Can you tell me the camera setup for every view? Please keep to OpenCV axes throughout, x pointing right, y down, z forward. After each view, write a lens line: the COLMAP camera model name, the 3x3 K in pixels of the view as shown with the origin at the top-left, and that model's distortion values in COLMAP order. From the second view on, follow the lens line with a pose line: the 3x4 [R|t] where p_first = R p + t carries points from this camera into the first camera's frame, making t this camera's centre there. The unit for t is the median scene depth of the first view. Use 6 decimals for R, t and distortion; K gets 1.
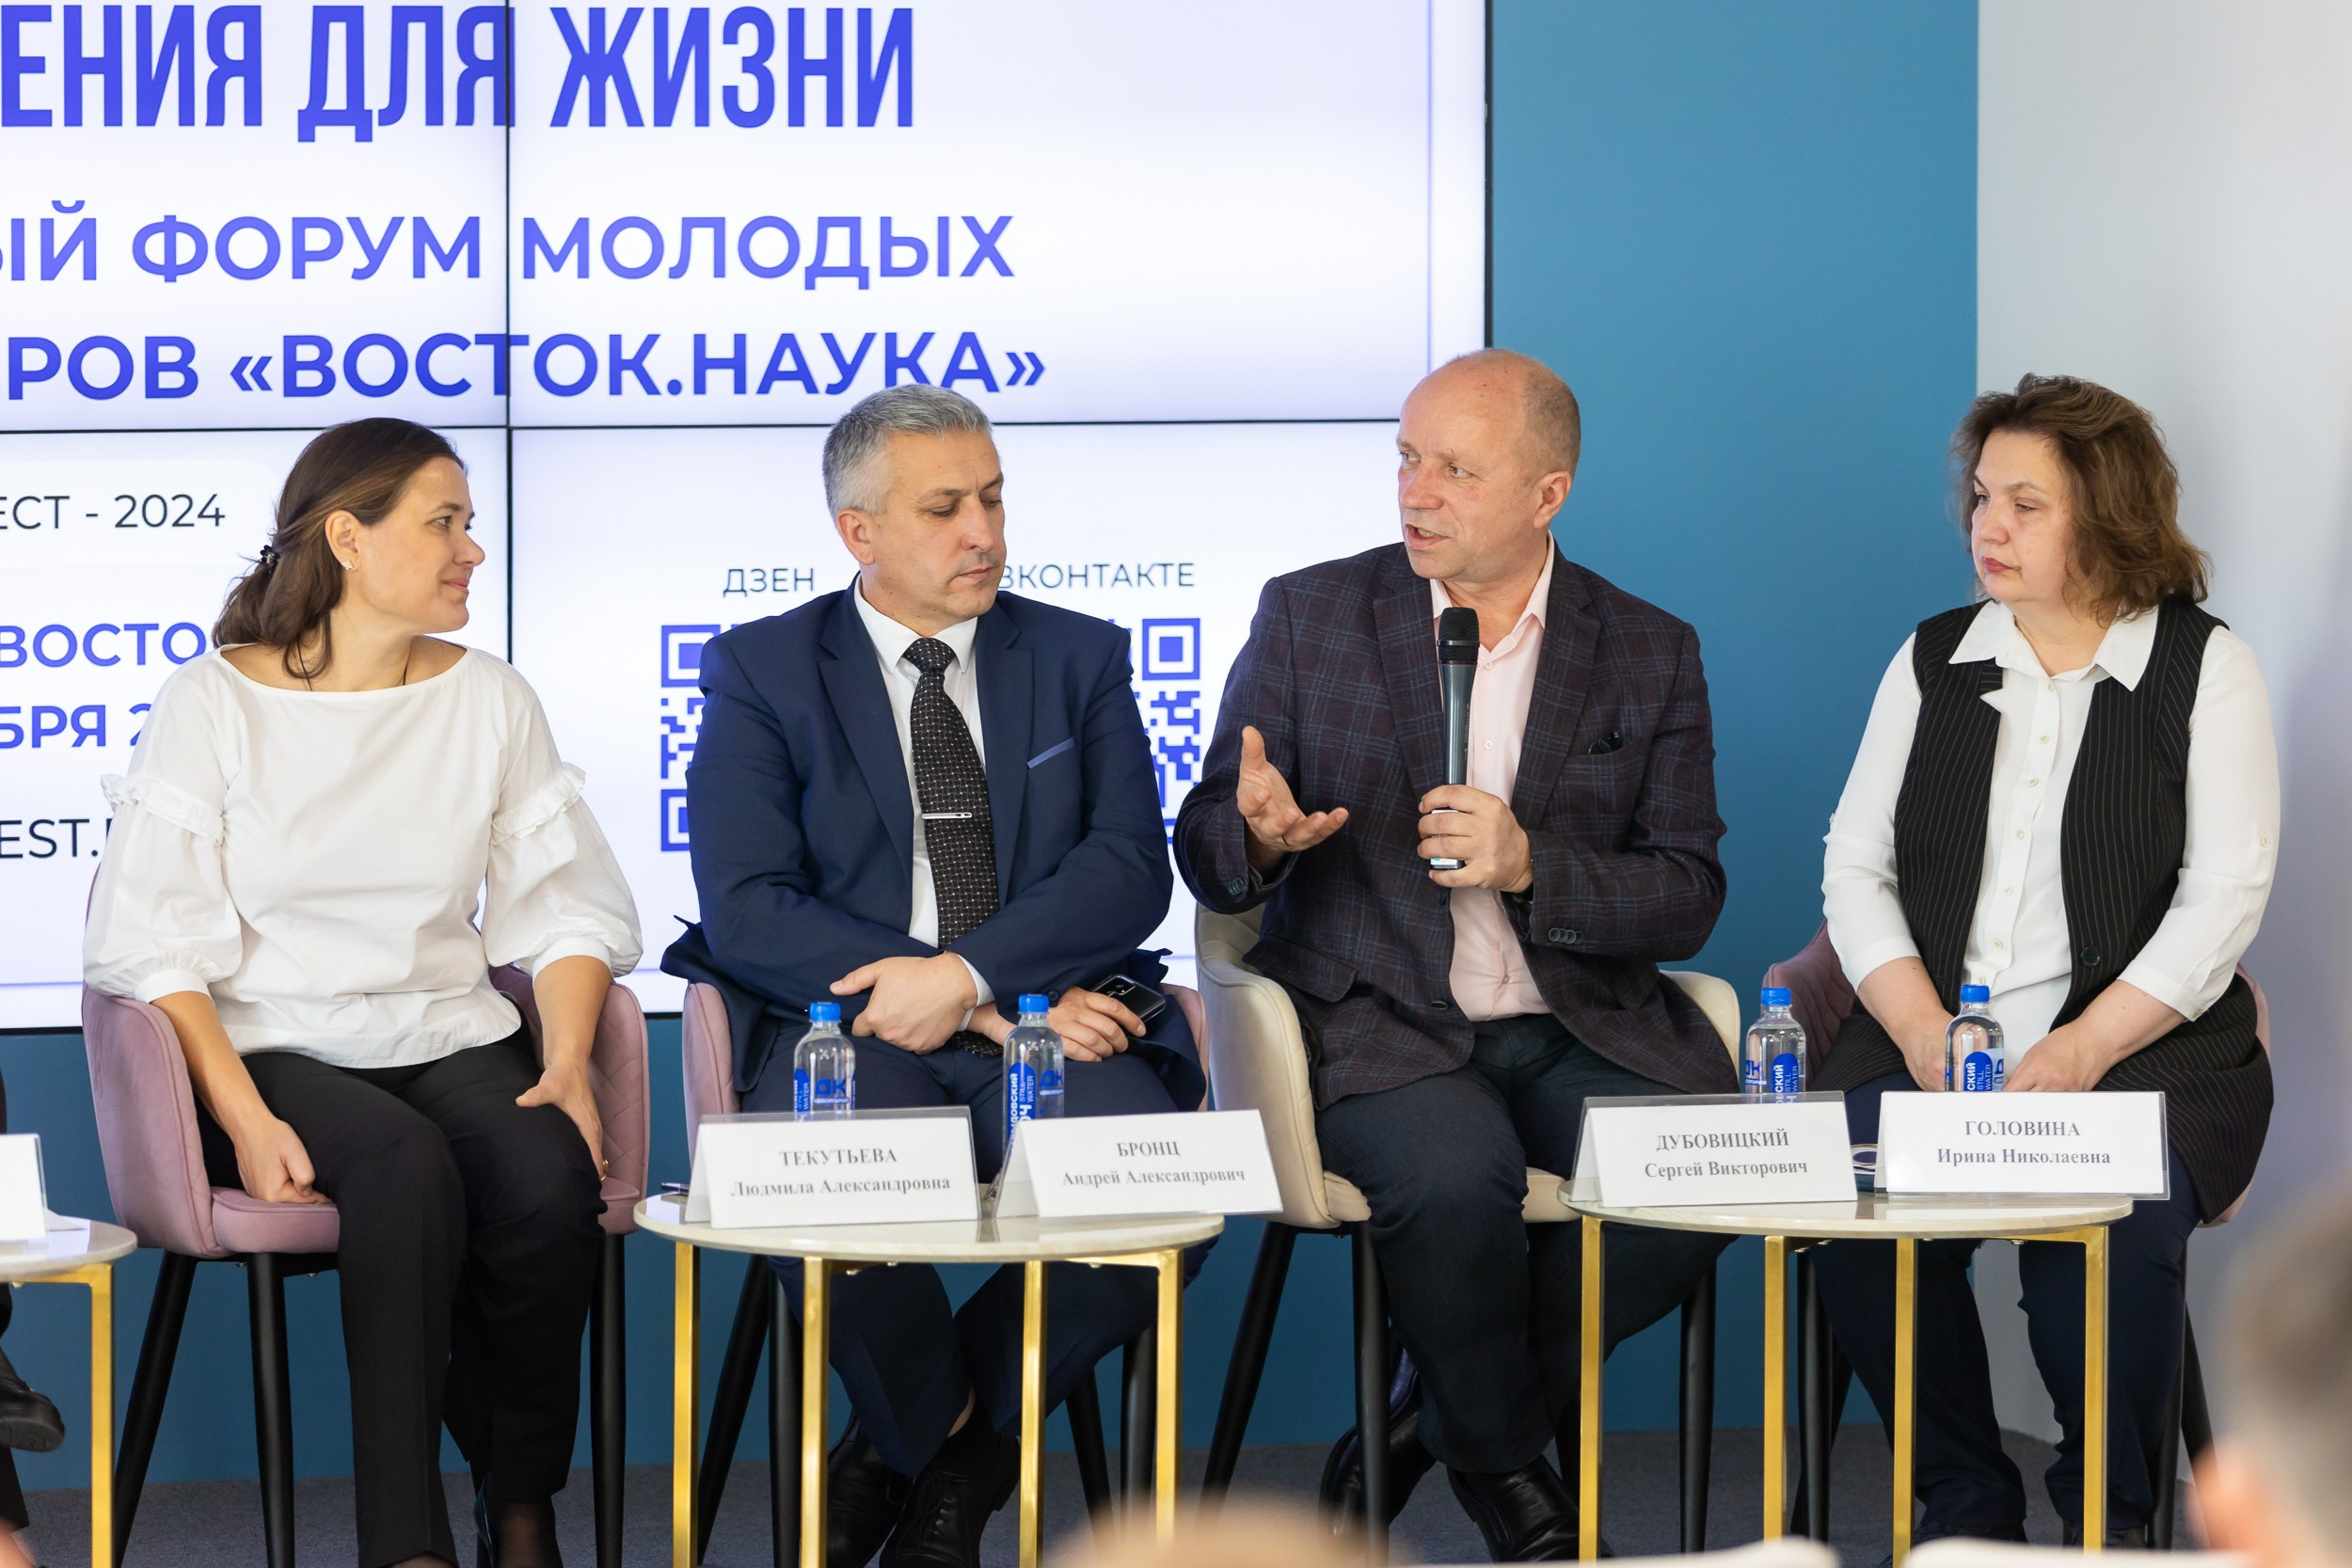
lens RADIAL K [[10691.9, 0, 971.6], [0, 10691.9, 672.1], [0, 0, 1]] dist [0.054894, 0.000000]
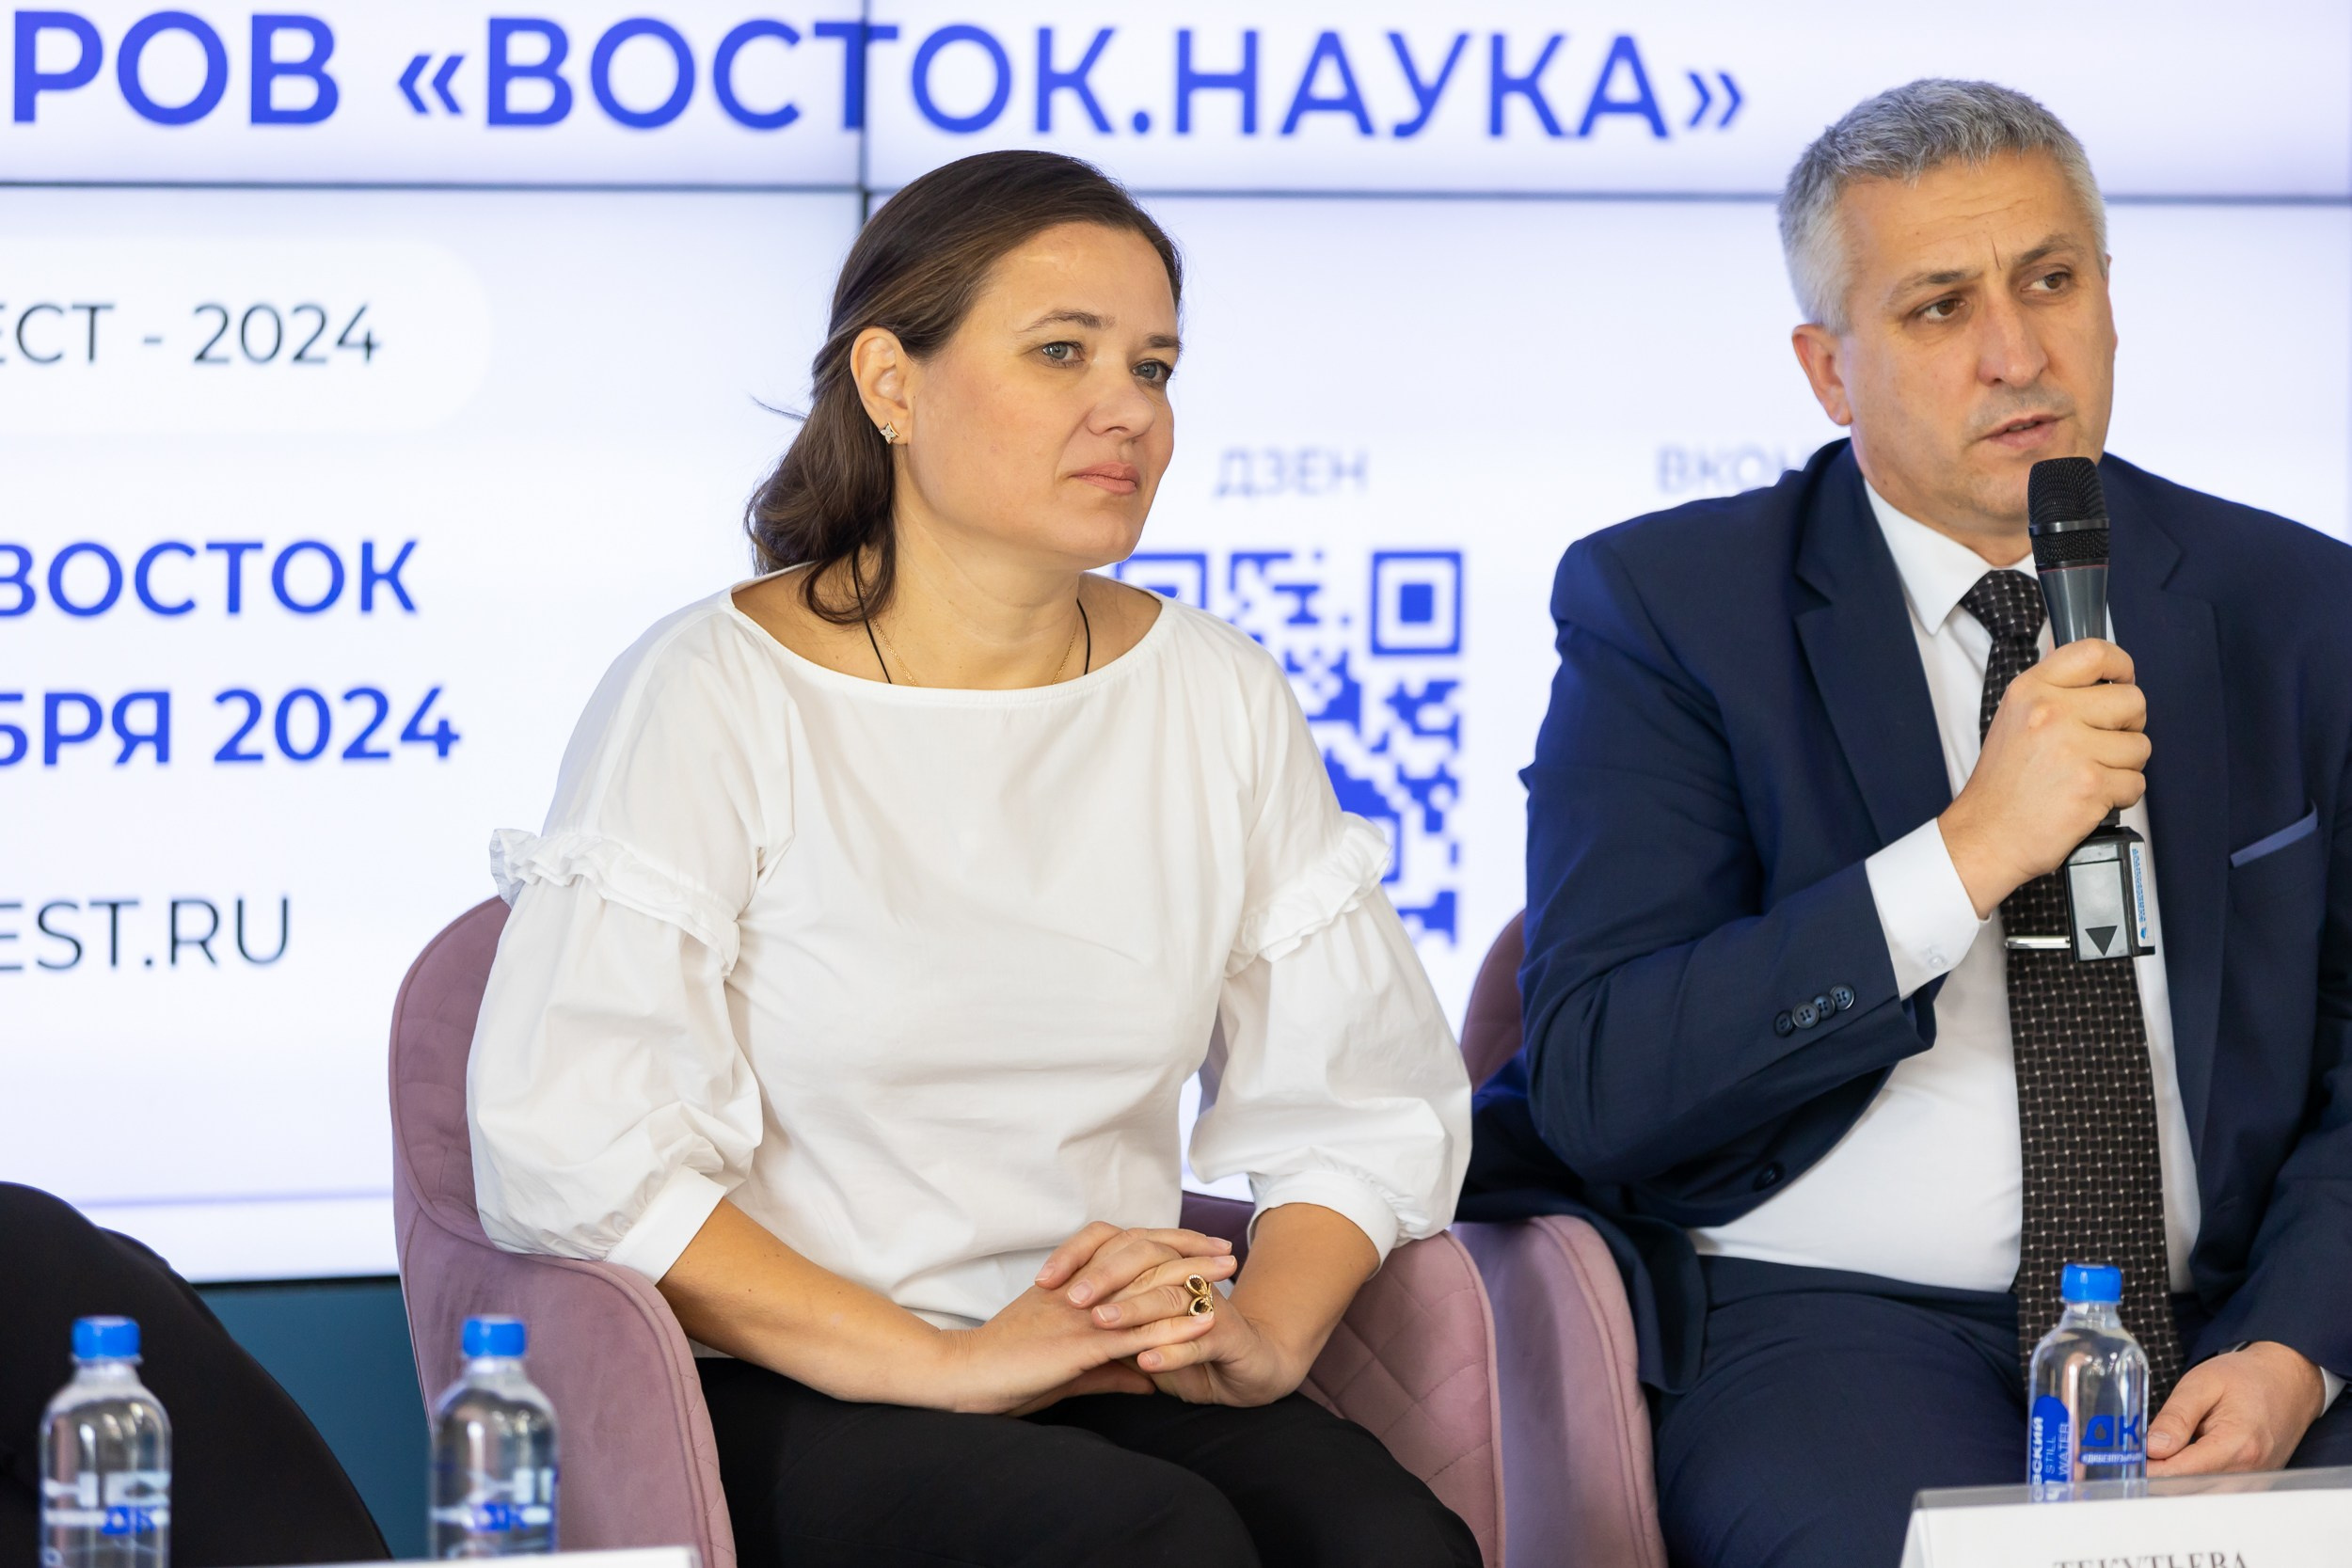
lens RADIAL K [[13208.7, 0, 1304.0], [0, 13208.7, 660.5], [0, 0, 1]] dist [0.064161, 0.000000]
pose [[0.983711, 0.005002, 0.179687, -0.143798], [-0.004870, 0.999987, -0.001174, 0.002110], [-0.179691, 0.000279, 0.983723, 0.325597]]
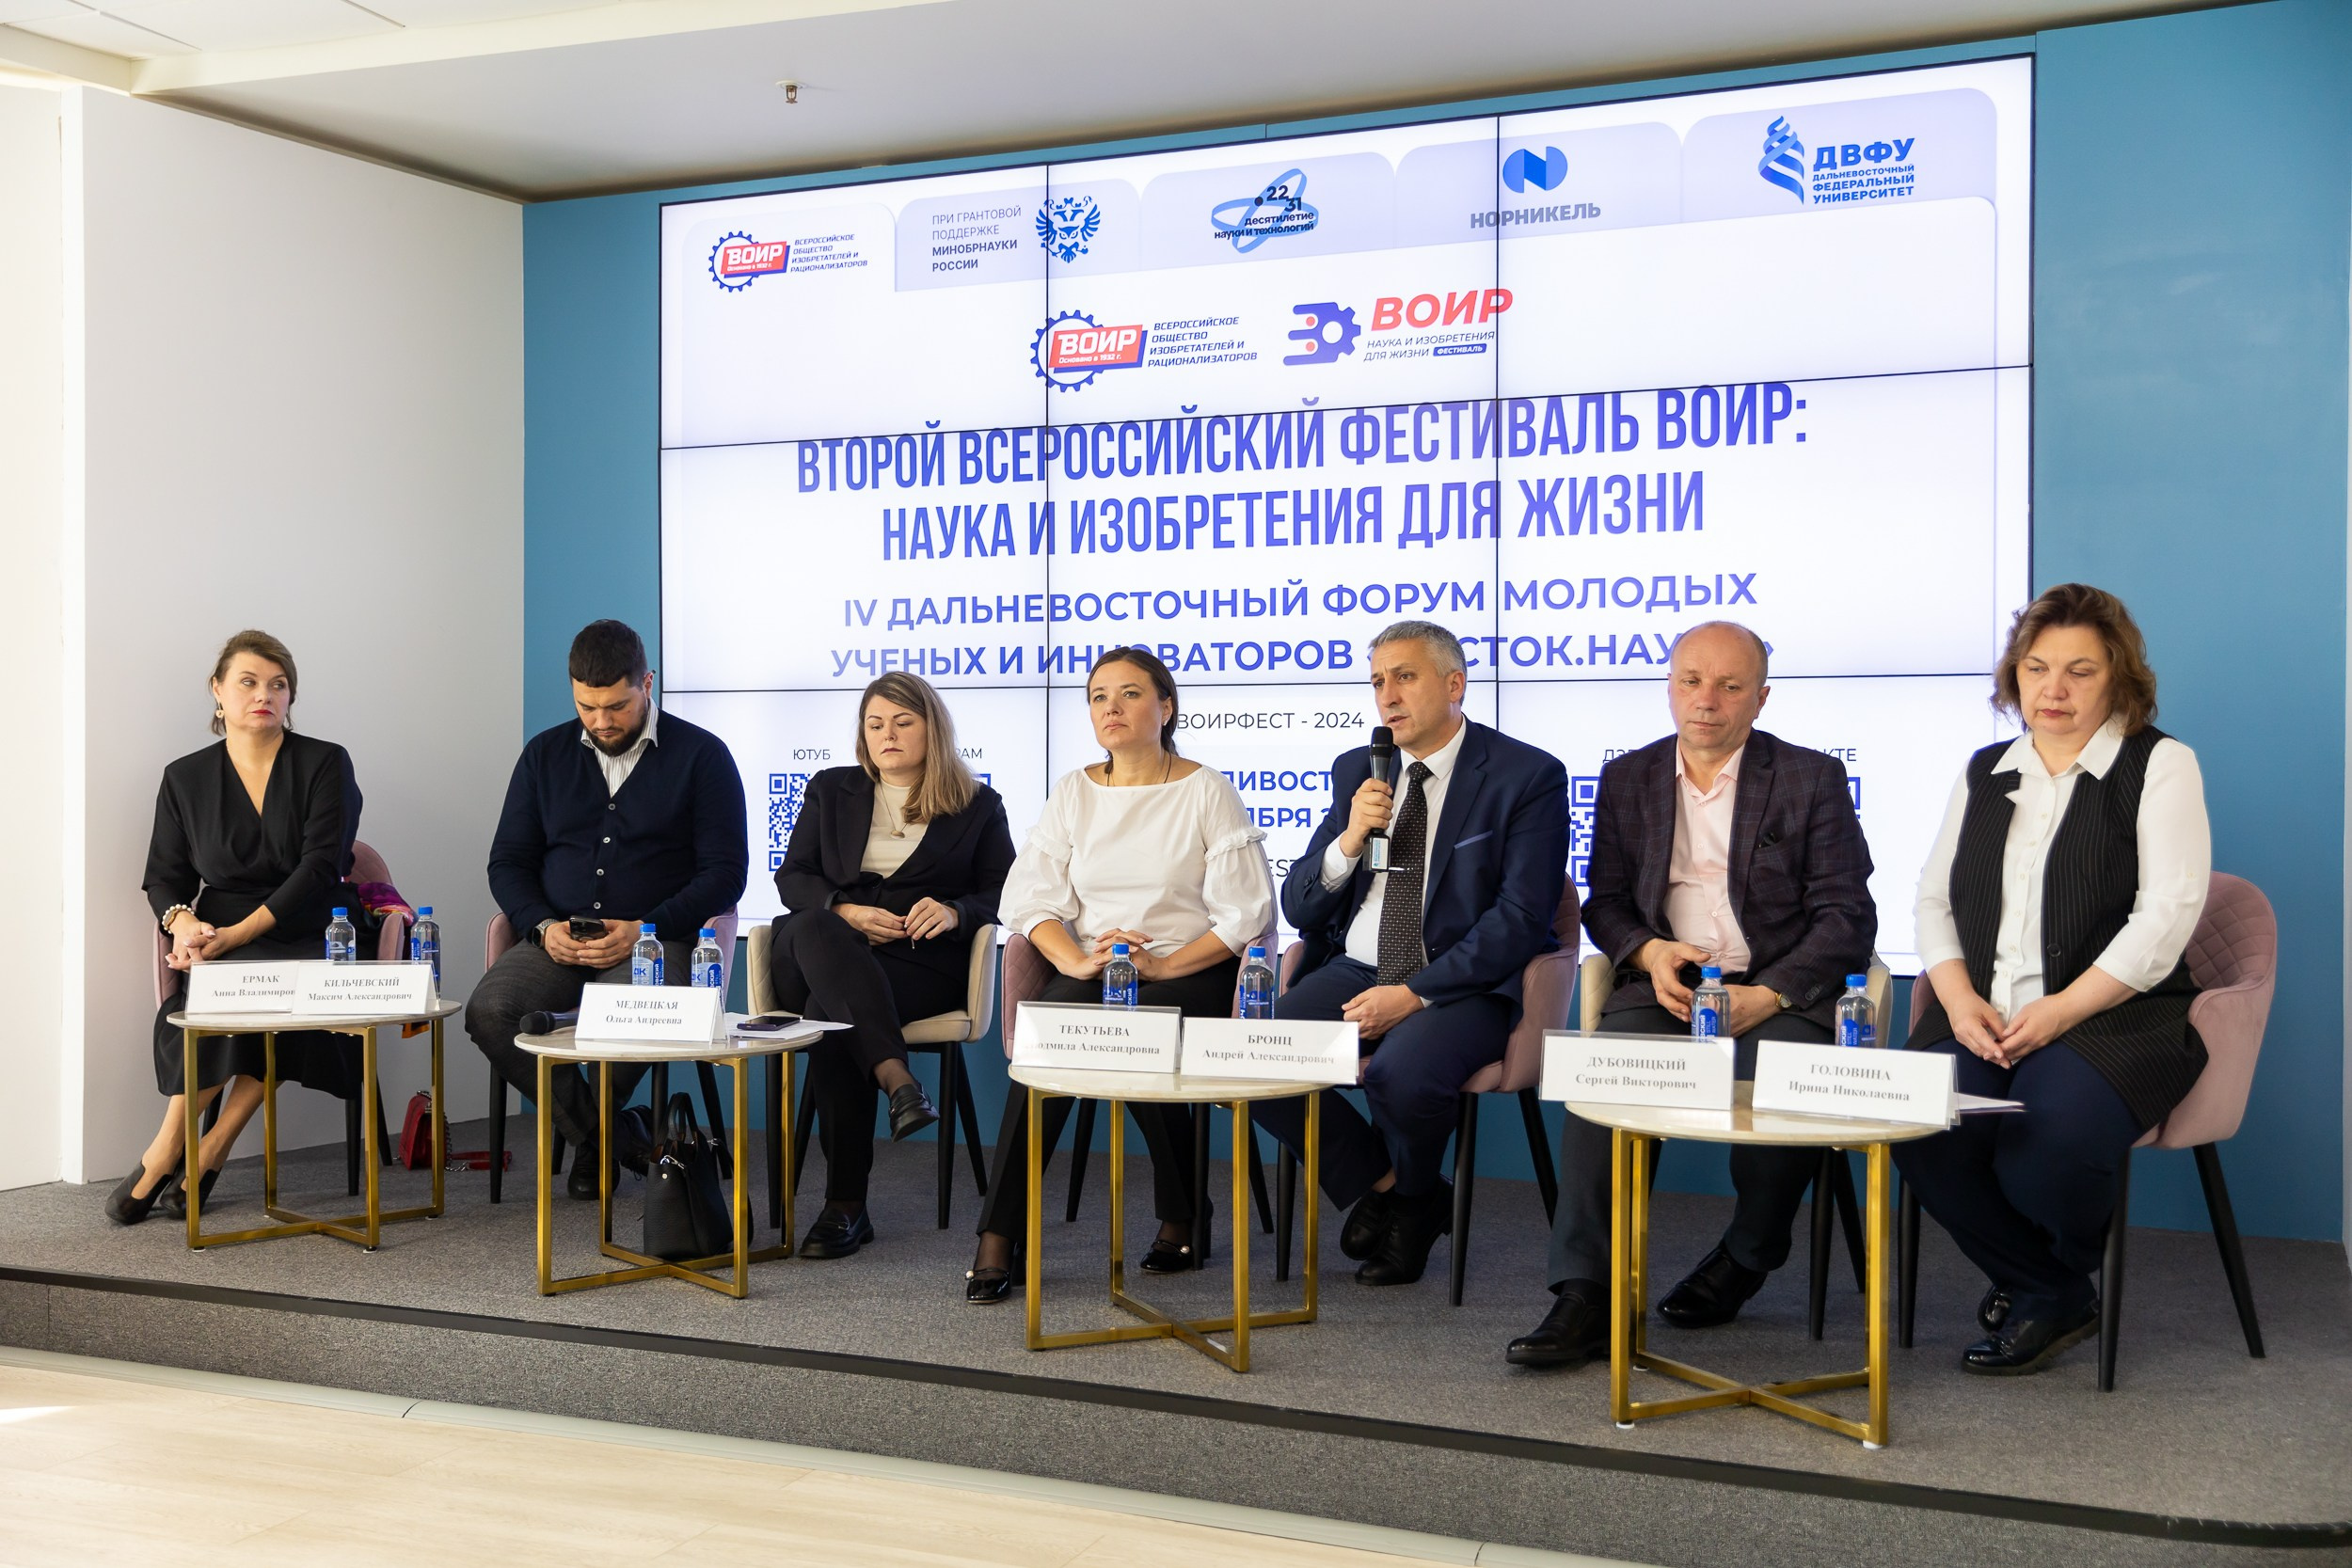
lens RADIAL K [[2395.6, 0, 1183.3], [0, 2395.6, 812.2], [0, 0, 1]] dist [0.032223, 0.000000]
pose [[0.754309, 0.012808, -0.656394, 0.220704], [-0.033033, 0.999284, -0.018462, 0.013712], [0.655688, 0.035609, 0.754192, 0.605862]]
